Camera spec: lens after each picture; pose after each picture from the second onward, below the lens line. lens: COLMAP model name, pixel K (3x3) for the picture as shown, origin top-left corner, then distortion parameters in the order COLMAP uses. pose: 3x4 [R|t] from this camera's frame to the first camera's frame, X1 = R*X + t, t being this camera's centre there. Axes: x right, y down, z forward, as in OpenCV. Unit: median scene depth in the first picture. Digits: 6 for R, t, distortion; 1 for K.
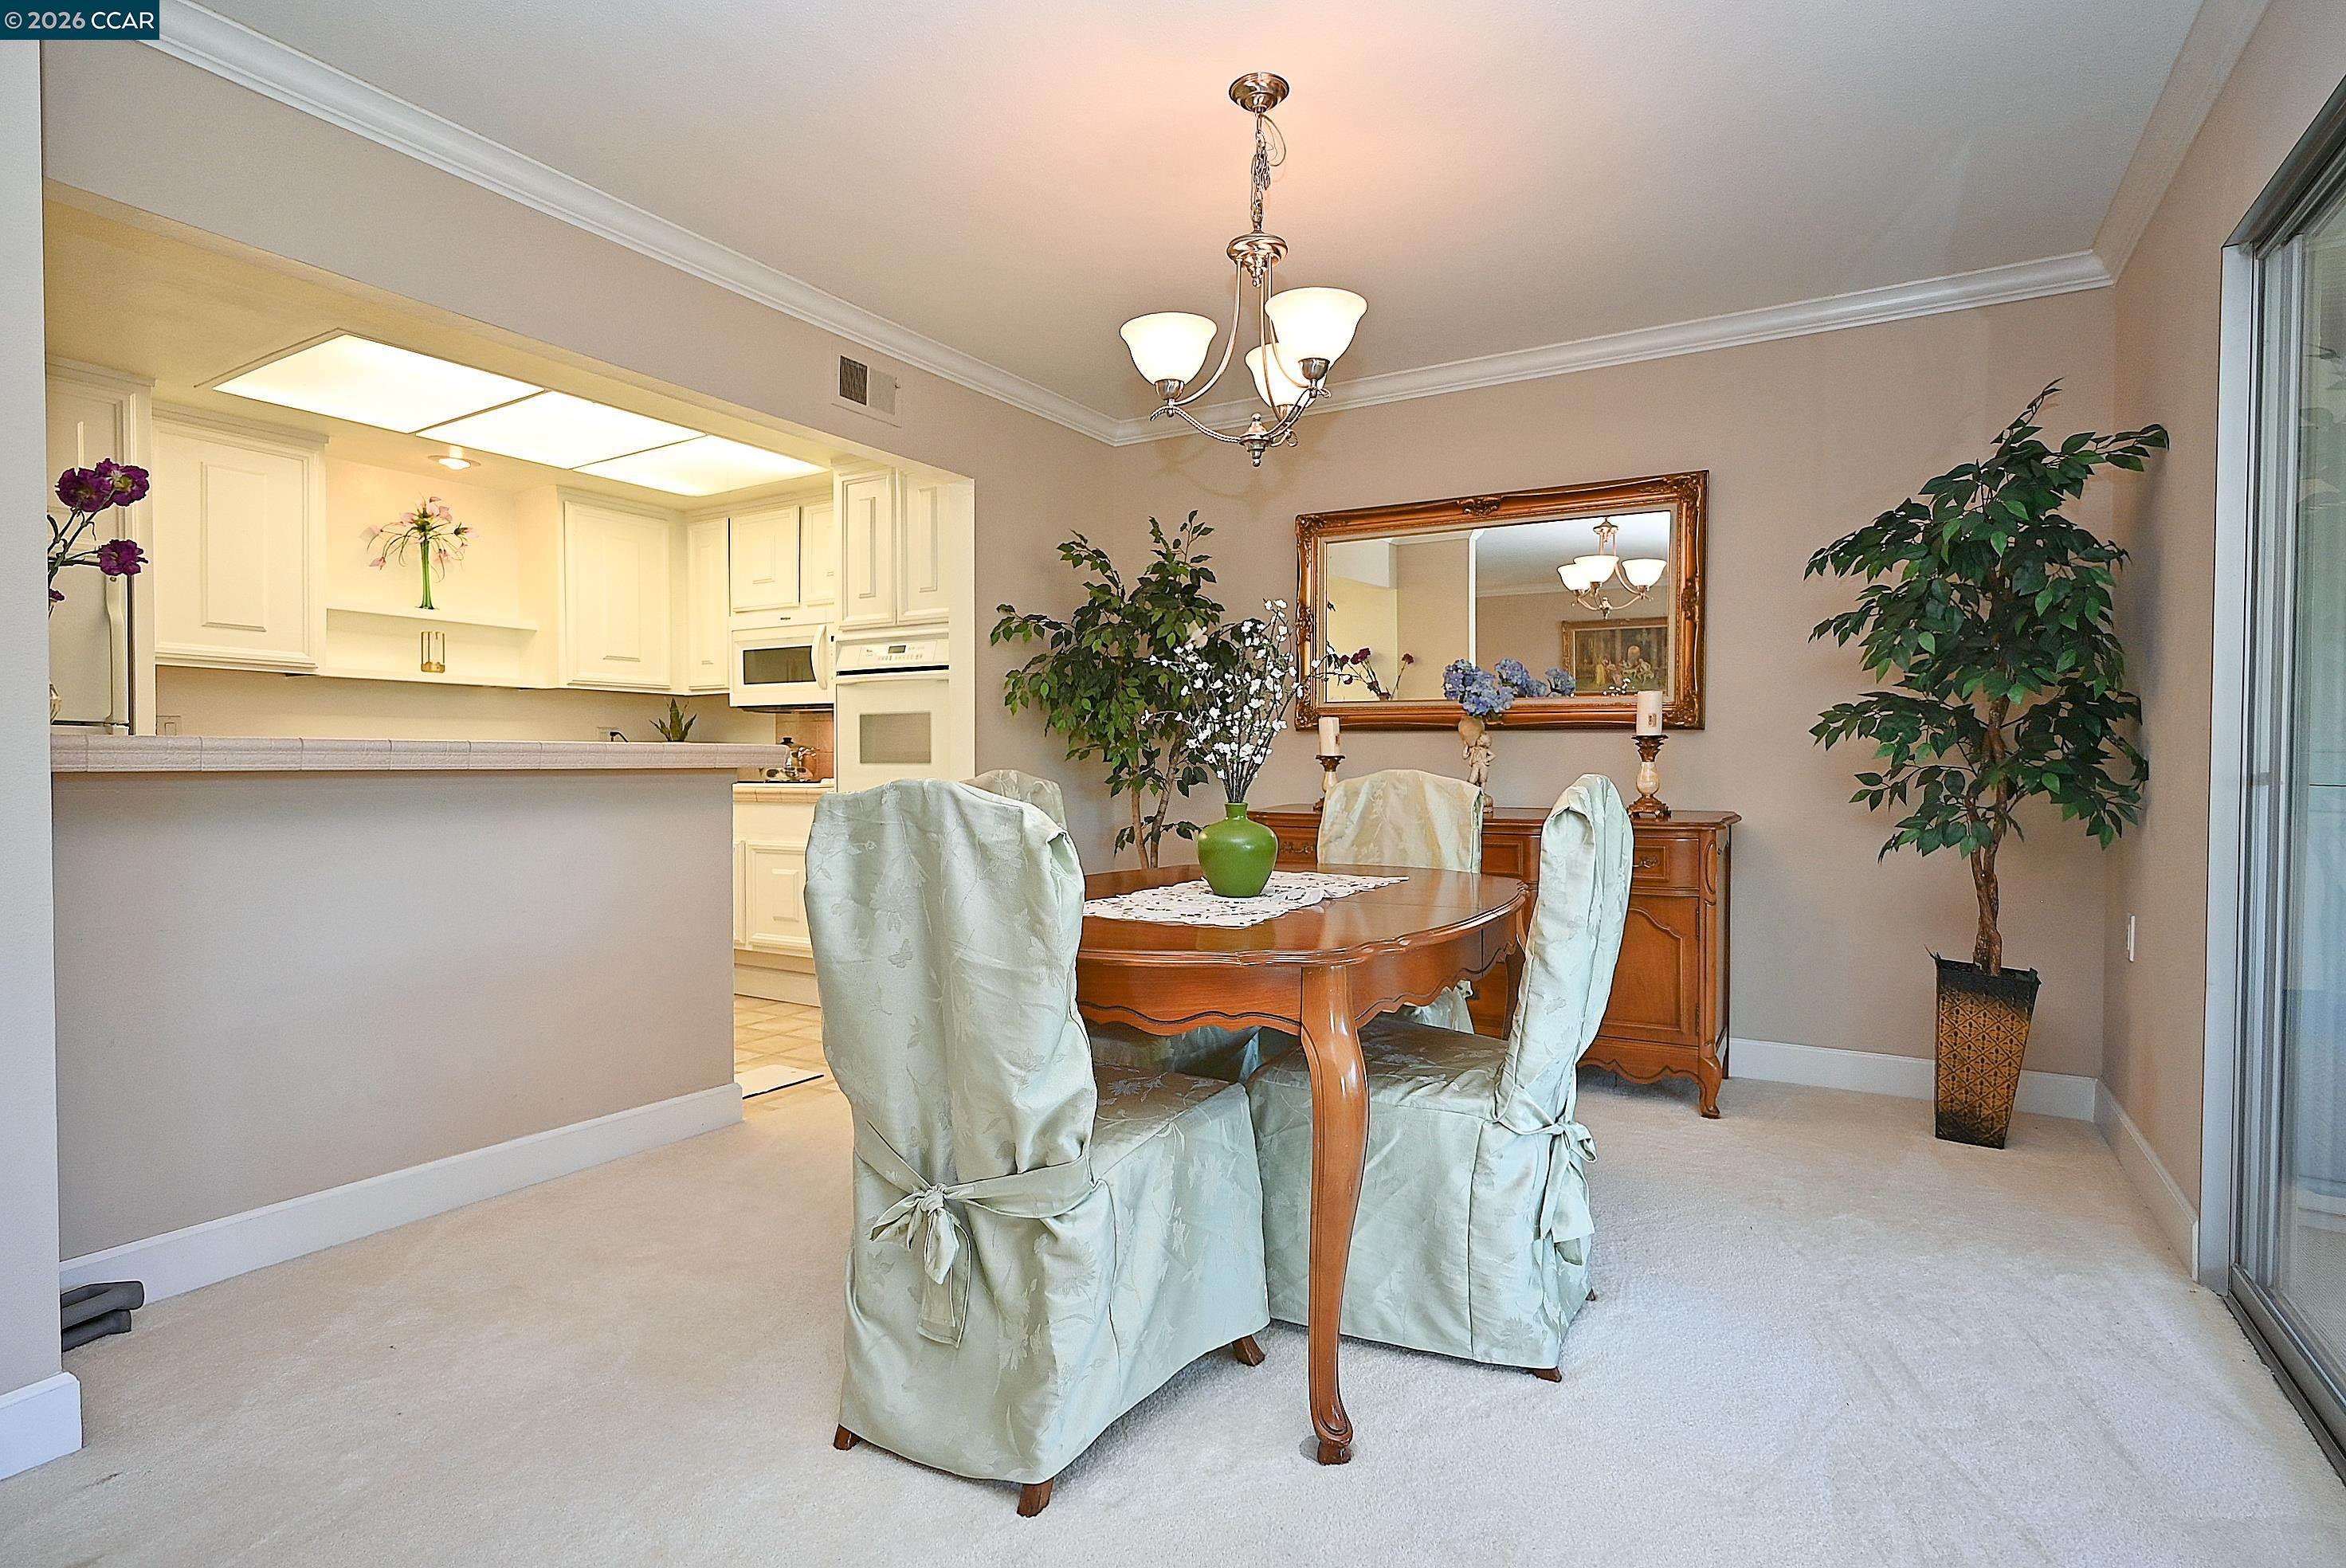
lens RADIAL K [[1164.7, 0, 1178.0], [0, 1164.7, 786.3], [0, 0, 1]] dist [-0.003396, 0.001304]
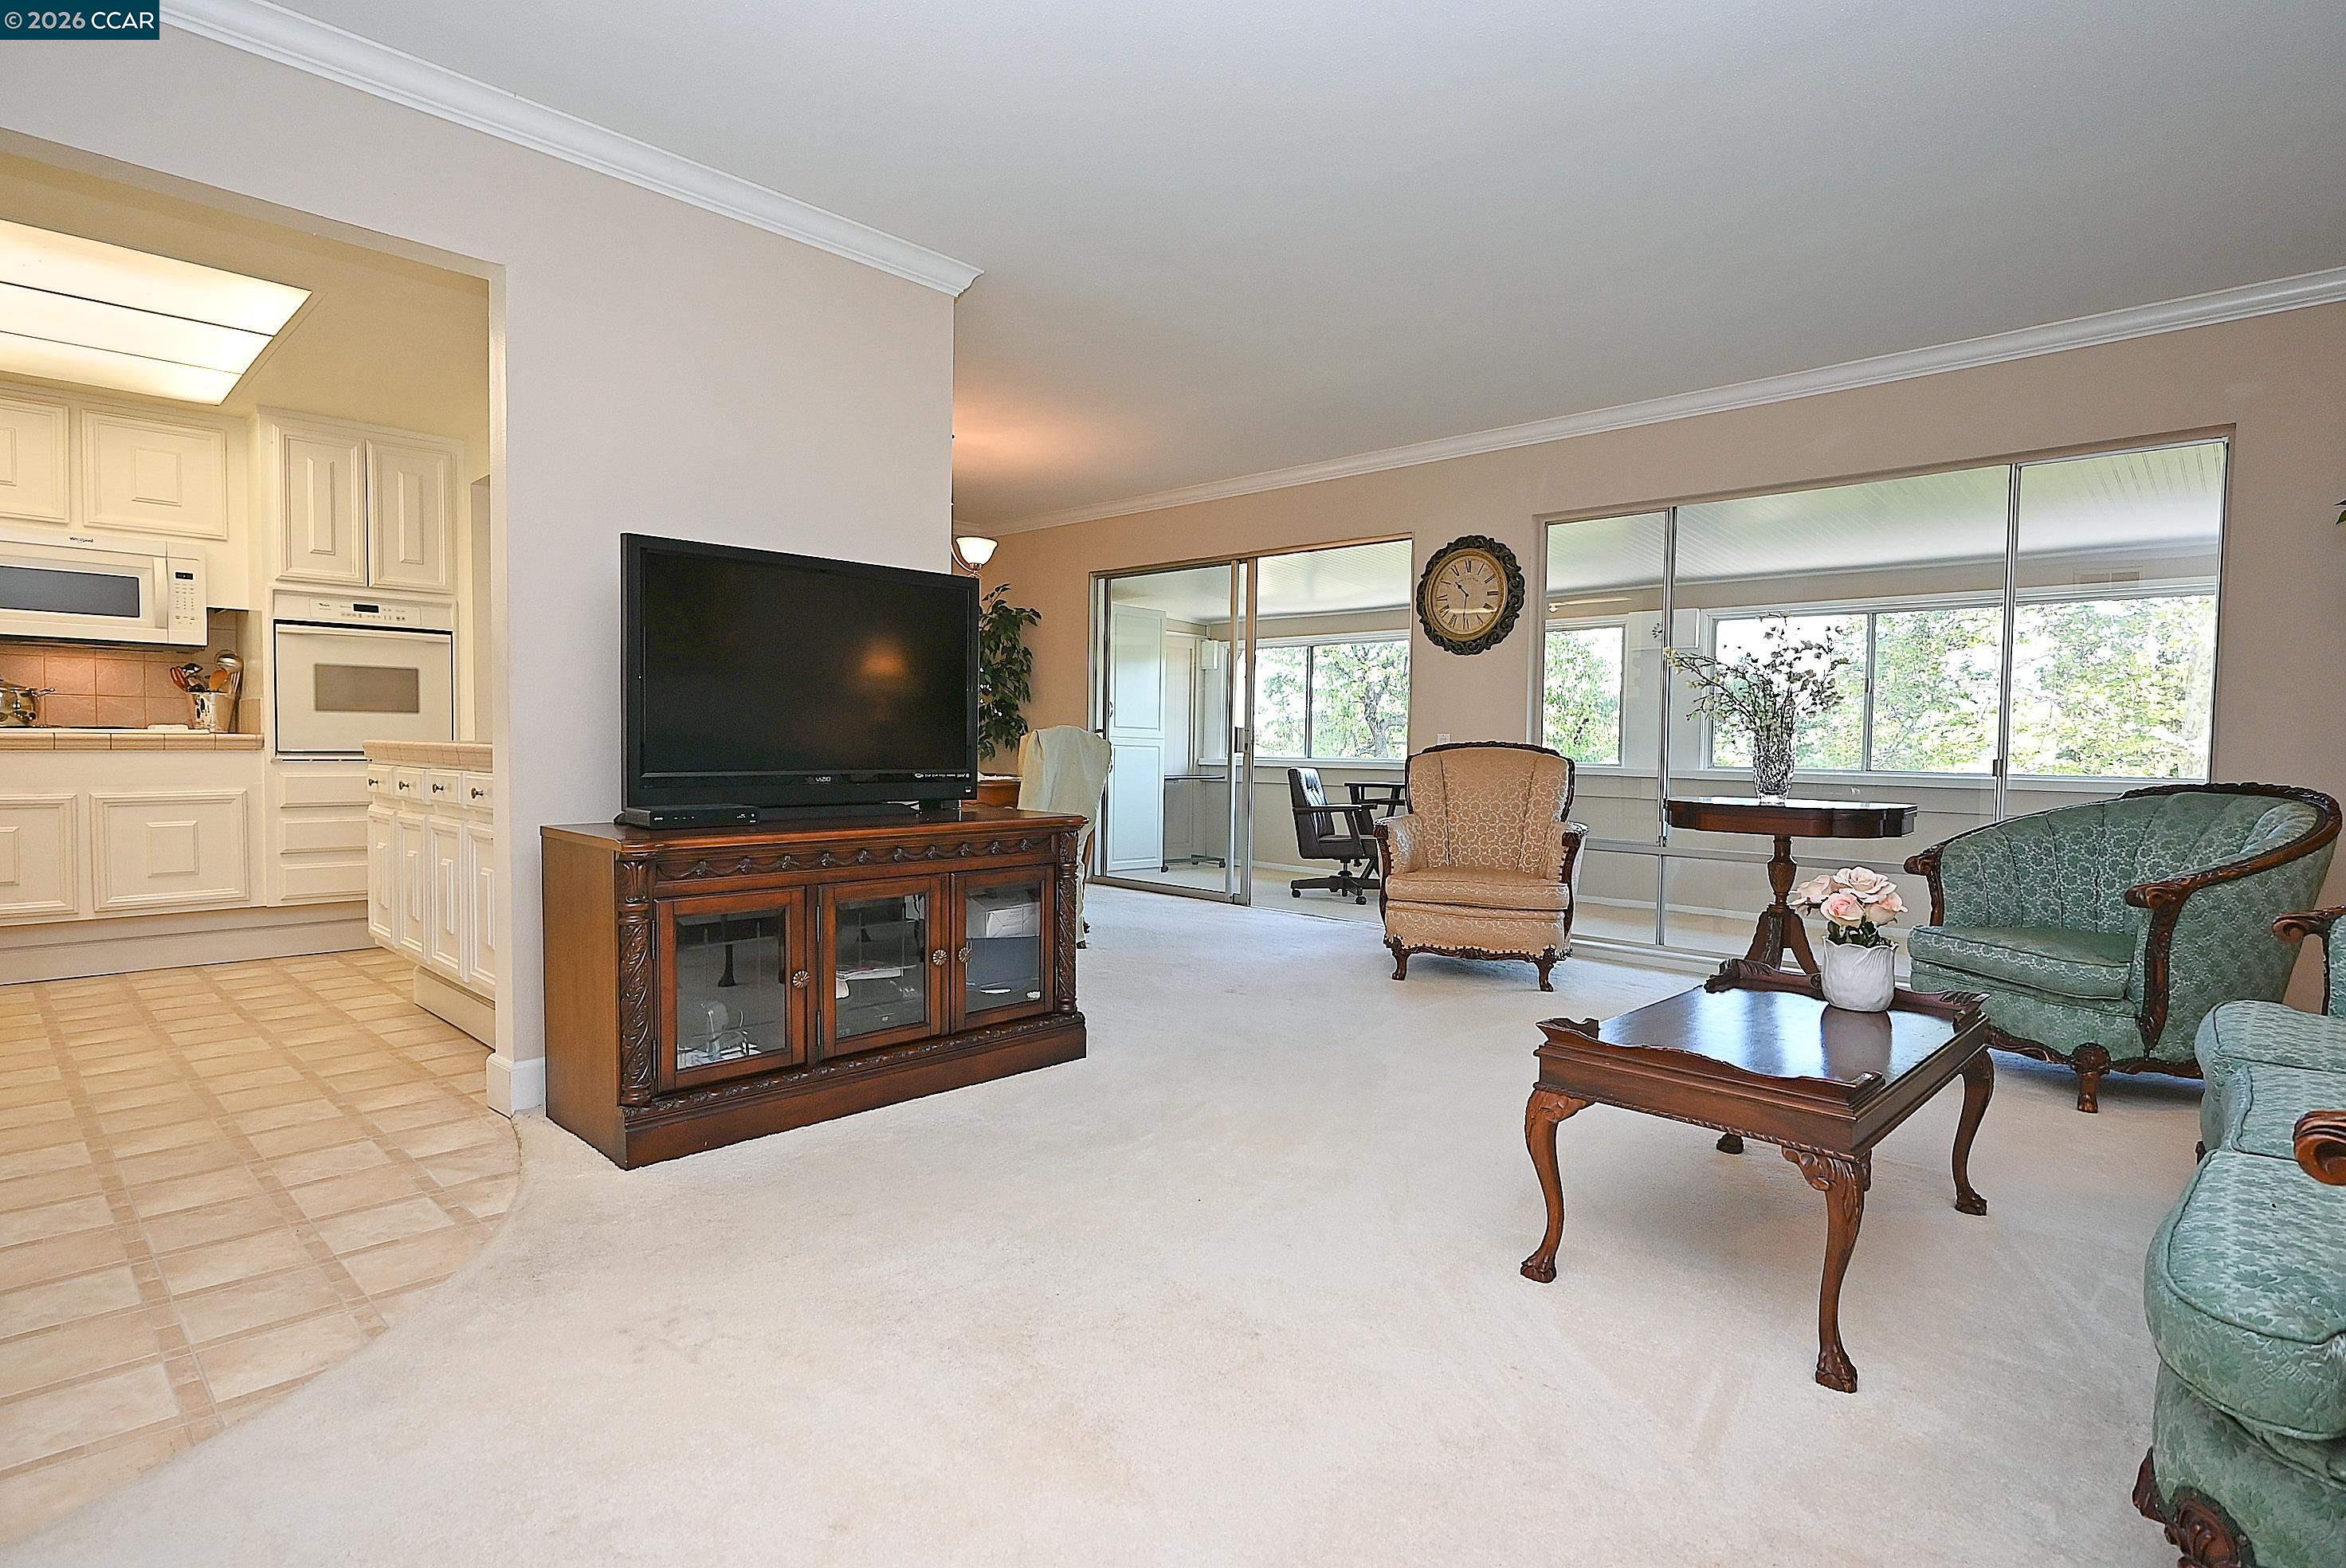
lens RADIAL K [[1164.7, 0, 1178.0], [0, 1164.7, 786.3], [0, 0, 1]] dist [-0.003396, 0.001304]
pose [[0.218998, -0.037974, 0.974986, -1.220147], [0.005619, 0.999275, 0.037658, 0.014691], [-0.975709, -0.002769, 0.219053, 0.006972]]
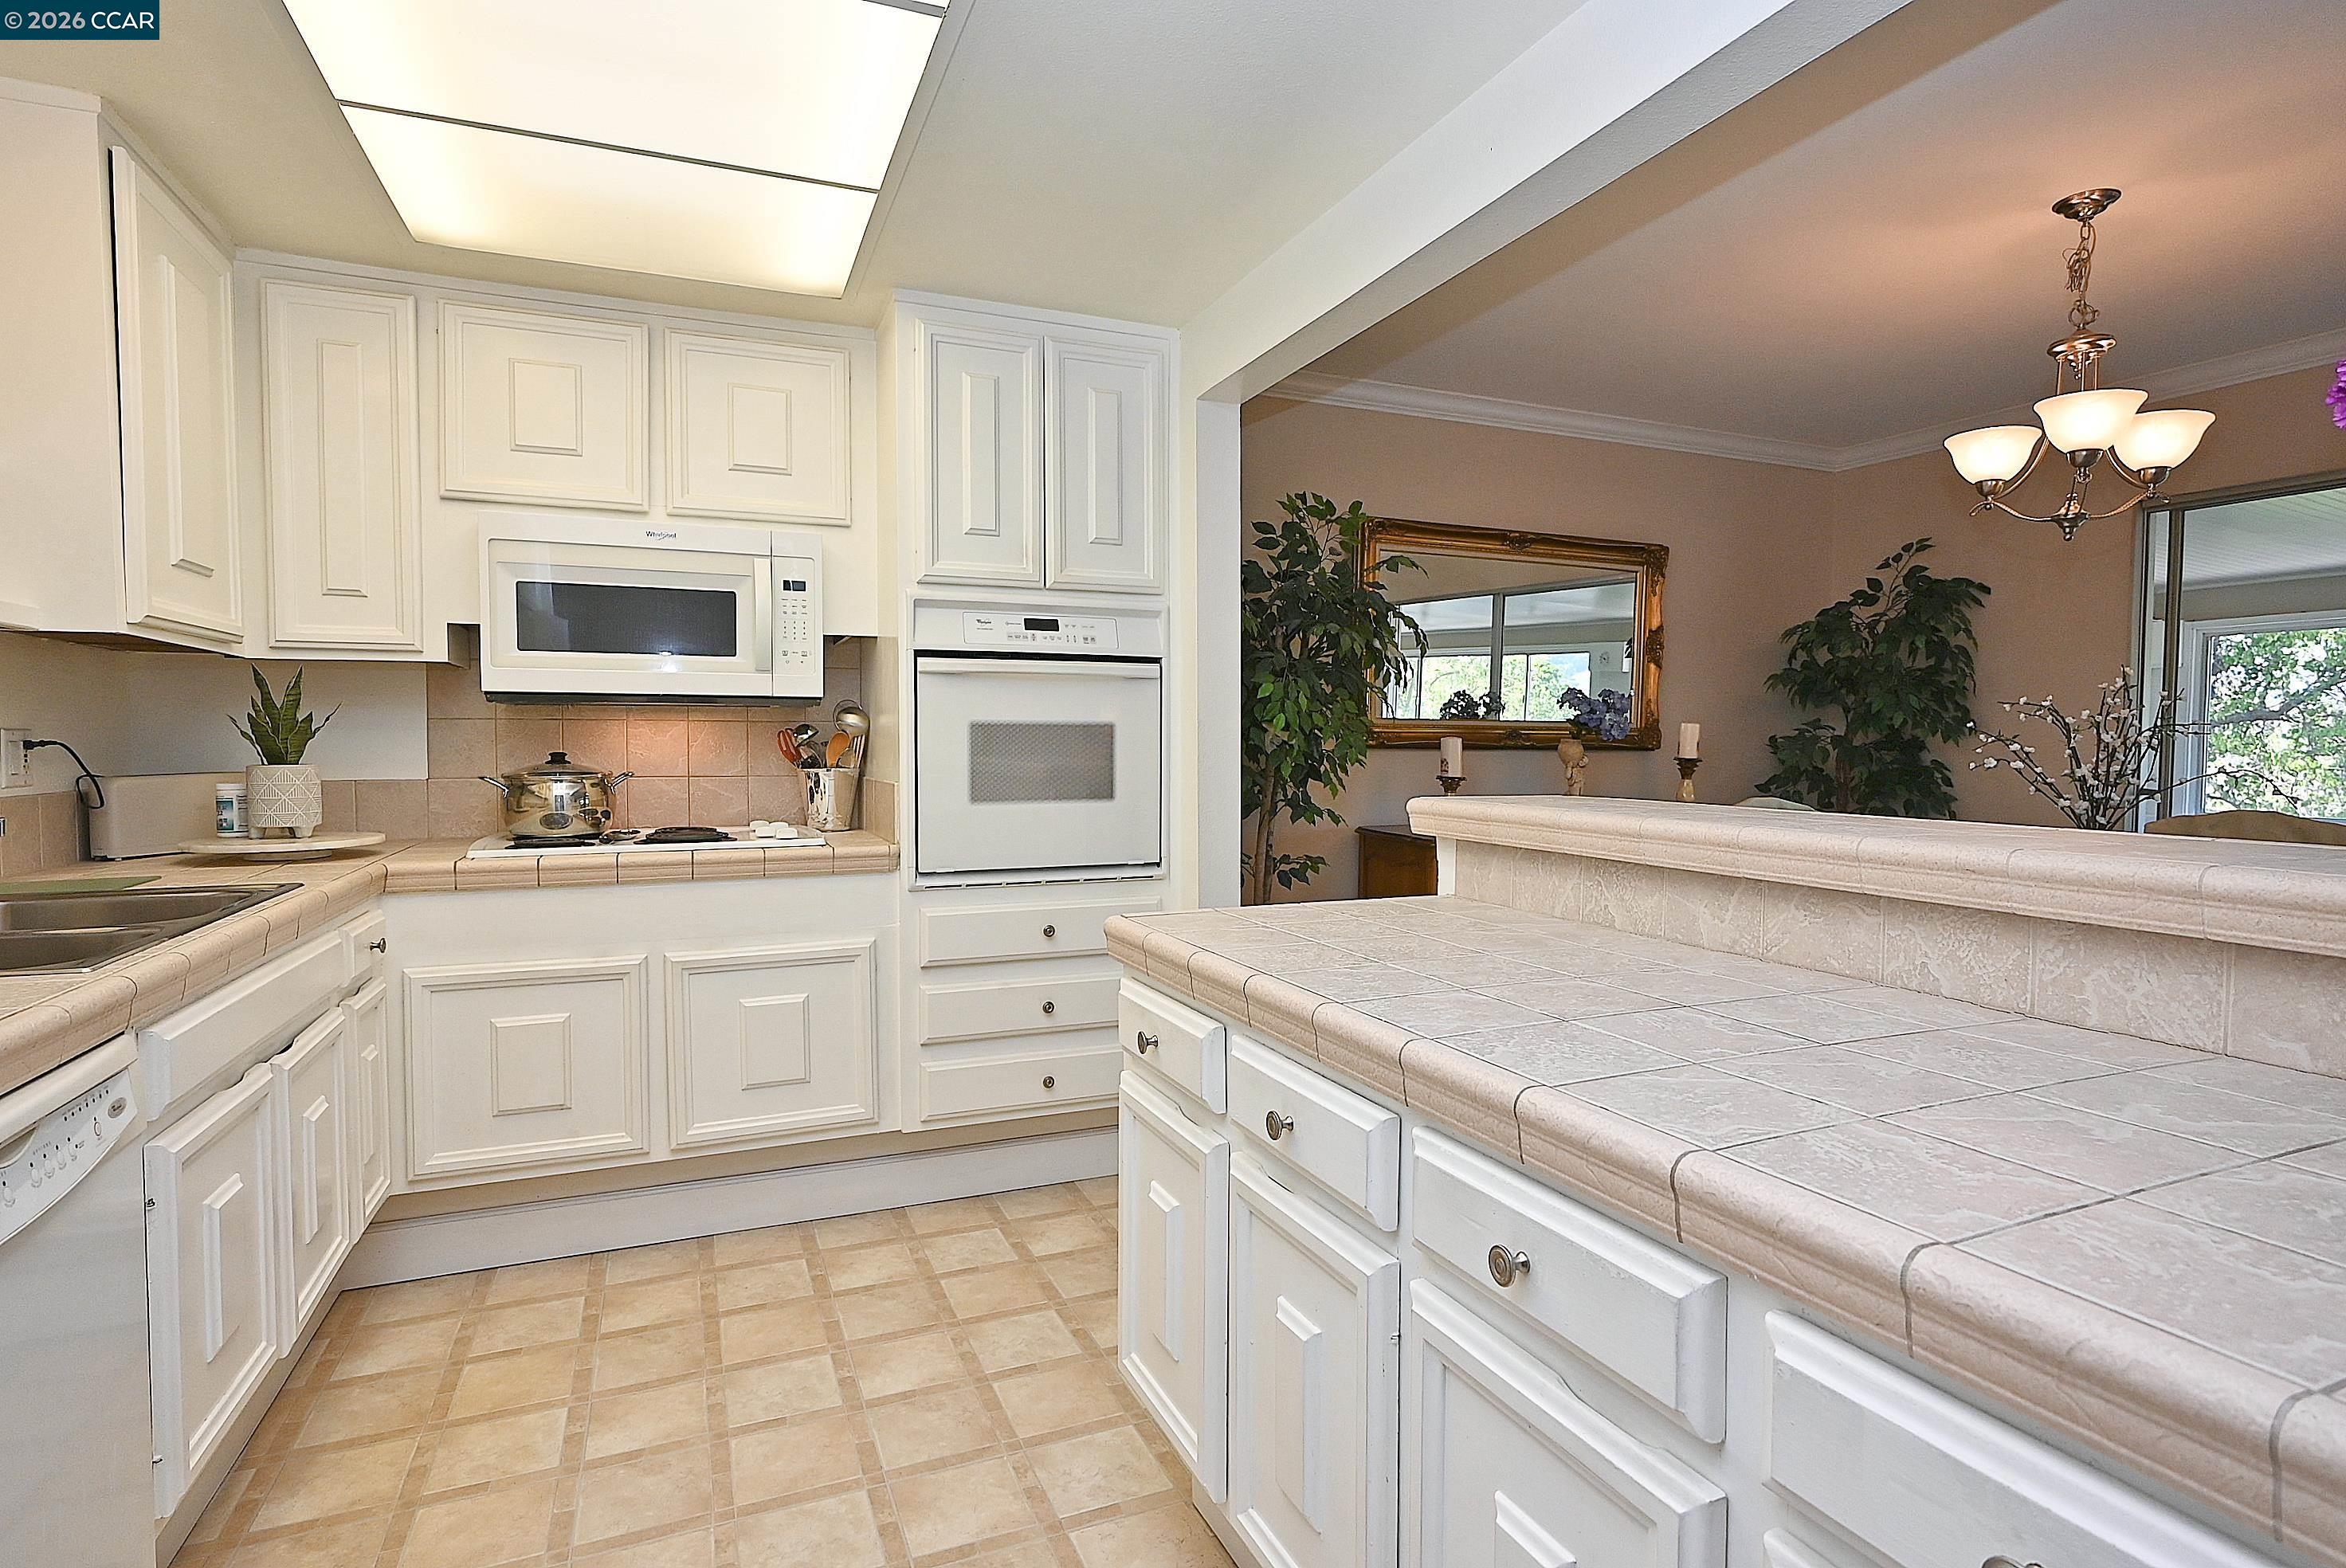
lens RADIAL K [[1172.8, 0, 1177.9], [0, 1172.8, 785.3], [0, 0, 1]] dist [-0.001842, 0.000769]
pose [[0.583612, -0.031926, 0.811405, -0.771824], [0.016123, 0.999485, 0.027731, -0.047332], [-0.811873, -0.003102, 0.583826, 0.587754]]
